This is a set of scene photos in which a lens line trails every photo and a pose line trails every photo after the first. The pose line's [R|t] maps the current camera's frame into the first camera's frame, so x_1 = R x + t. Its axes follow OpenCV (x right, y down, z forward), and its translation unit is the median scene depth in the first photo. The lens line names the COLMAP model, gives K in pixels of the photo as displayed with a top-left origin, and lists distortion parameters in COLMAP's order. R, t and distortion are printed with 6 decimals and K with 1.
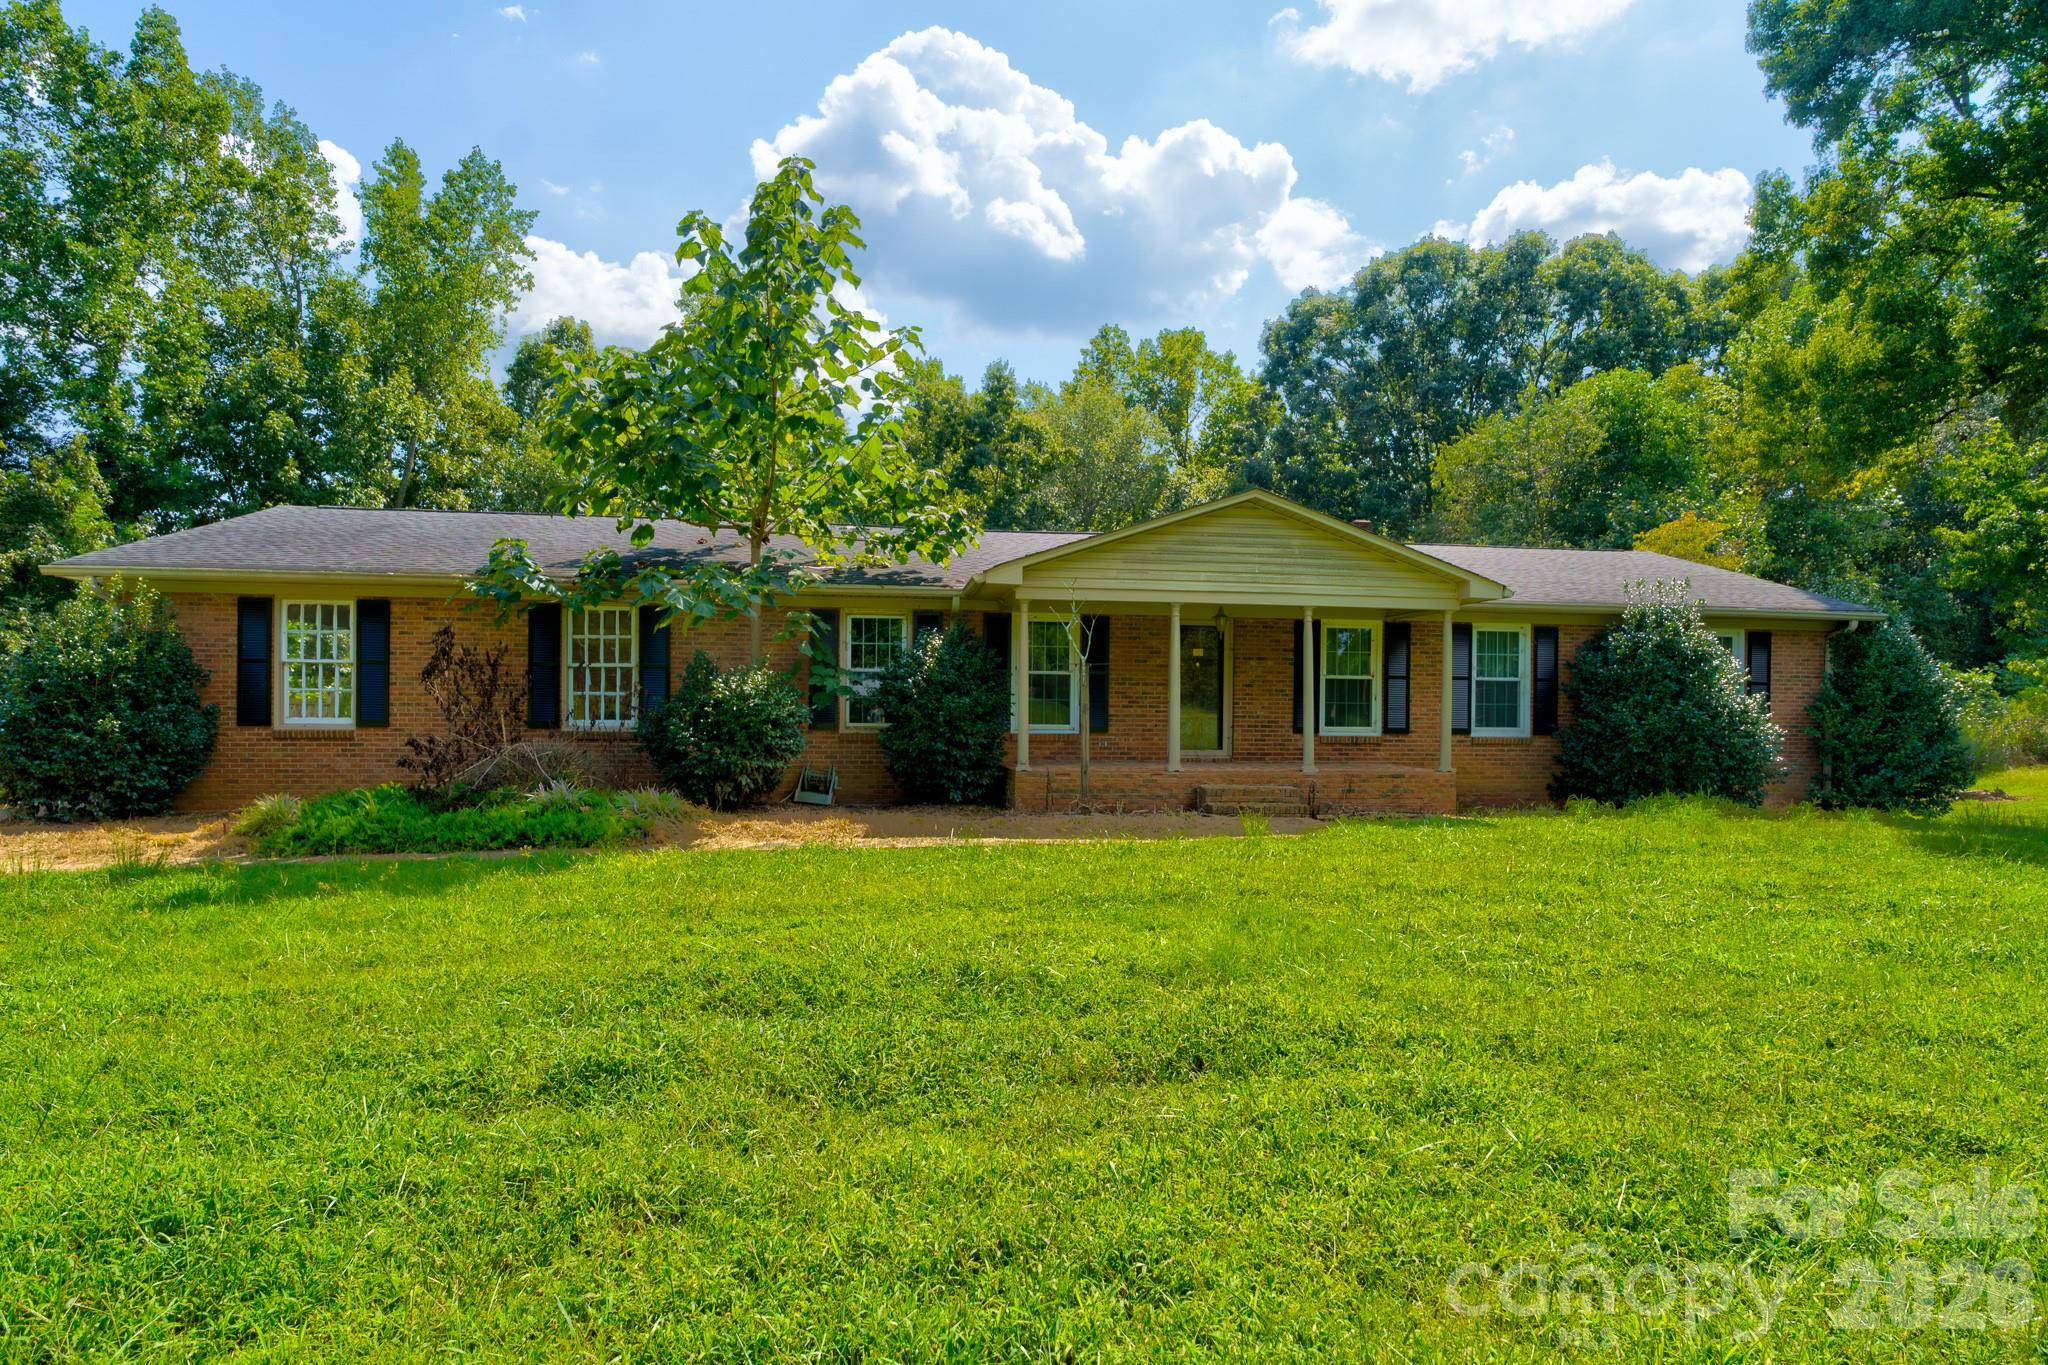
lens RADIAL K [[1051.9, 0, 1027.0], [0, 1051.9, 685.9], [0, 0, 1]] dist [-0.010903, 0.002971]
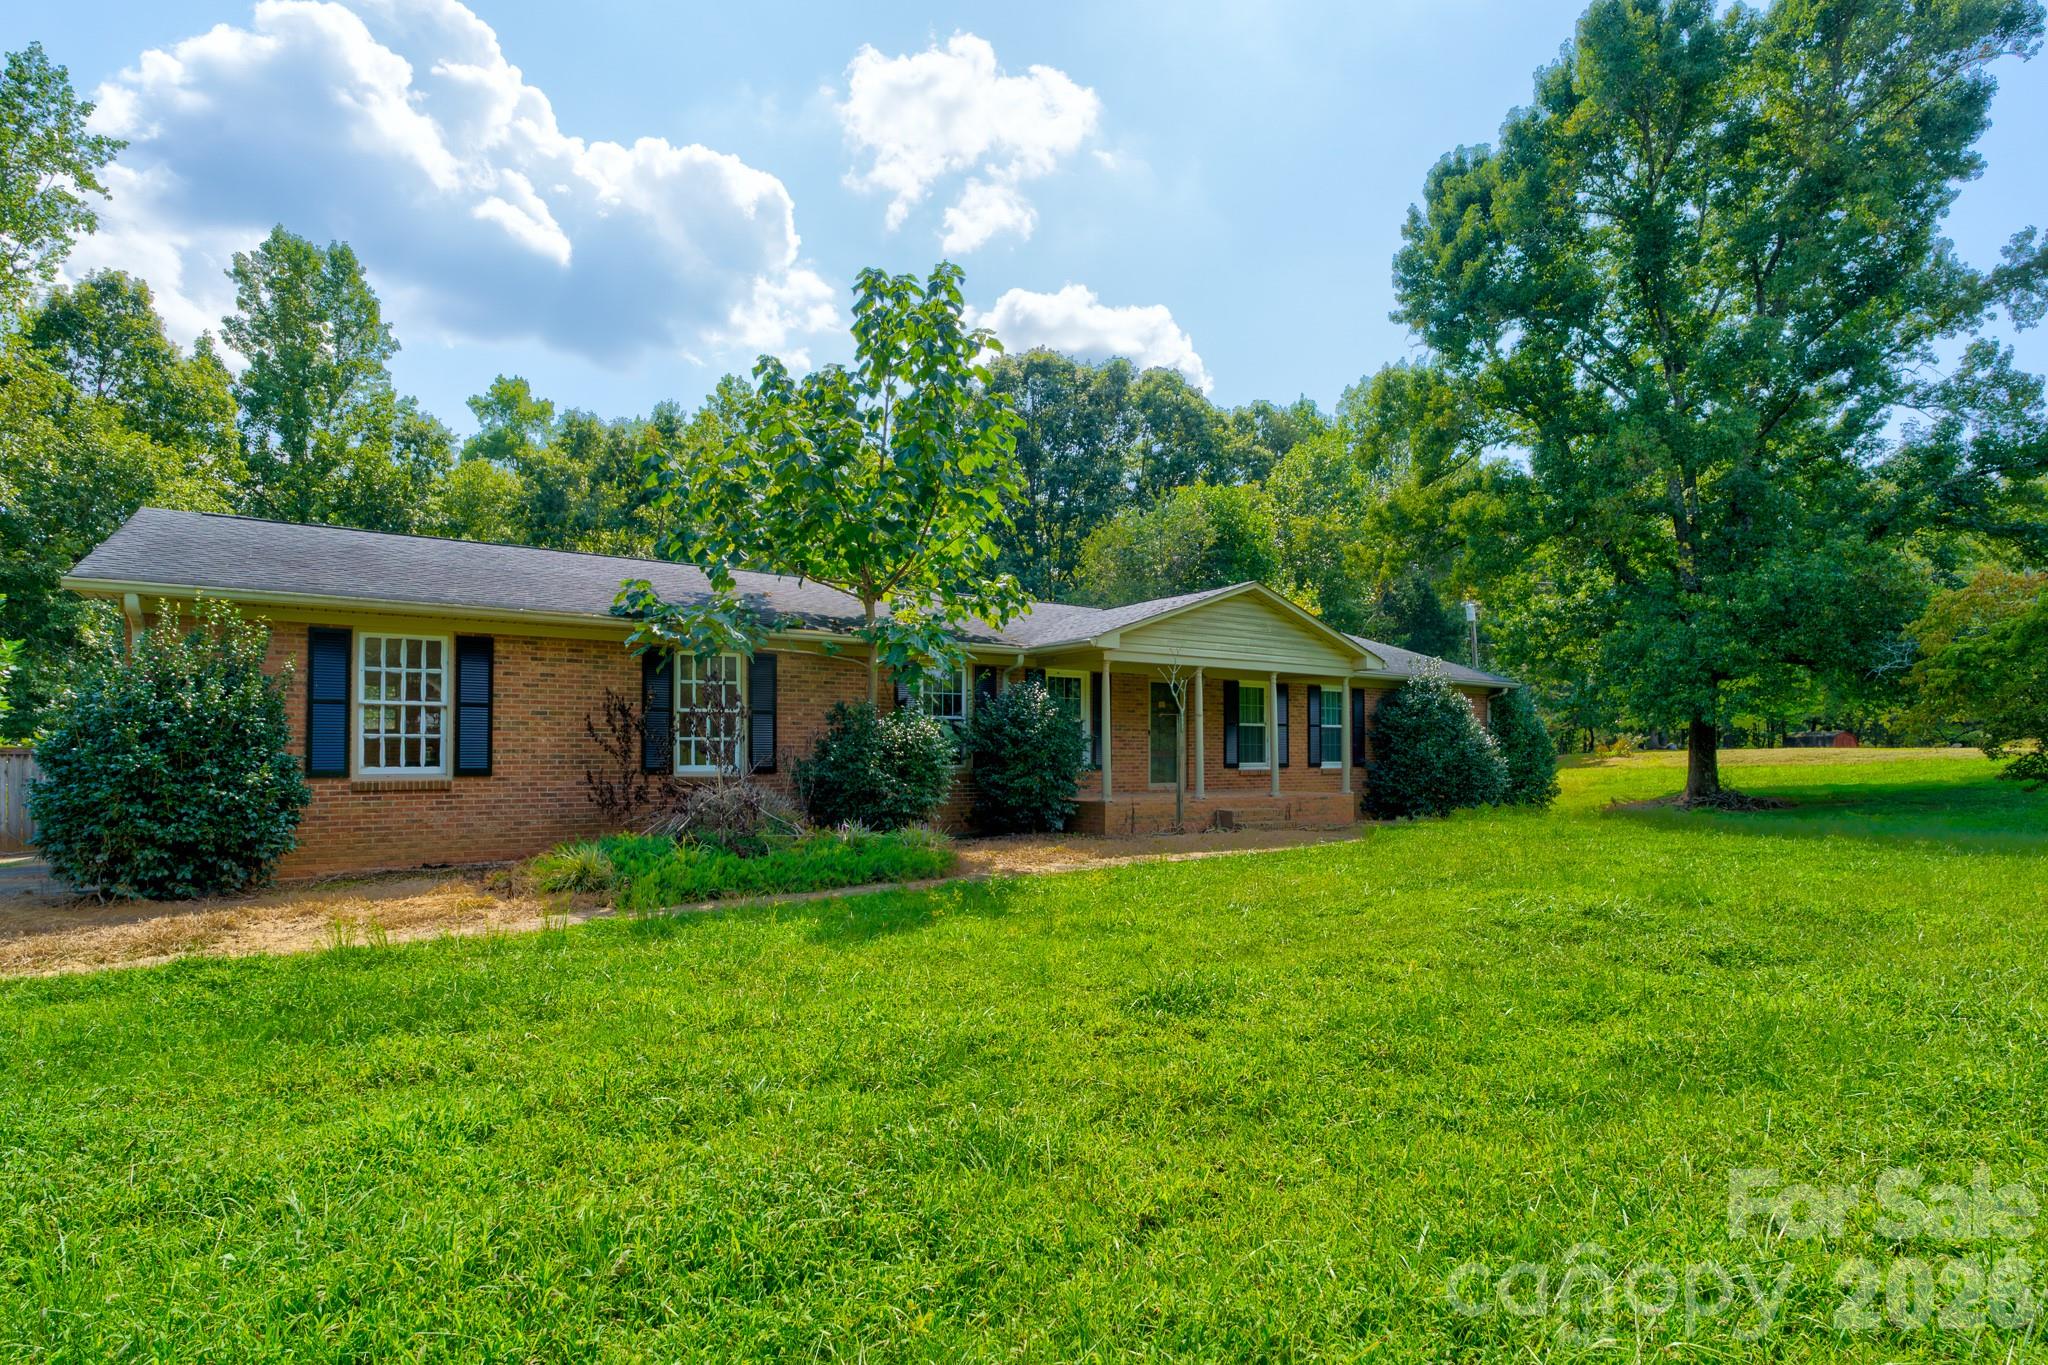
lens RADIAL K [[1018.4, 0, 994.9], [0, 1018.4, 696.3], [0, 0, 1]] dist [0.004208, 0.000126]
pose [[0.898175, 0.016105, 0.439343, -0.533837], [-0.003467, 0.999557, -0.029552, -0.004667], [-0.439624, 0.025020, 0.897833, 0.002061]]
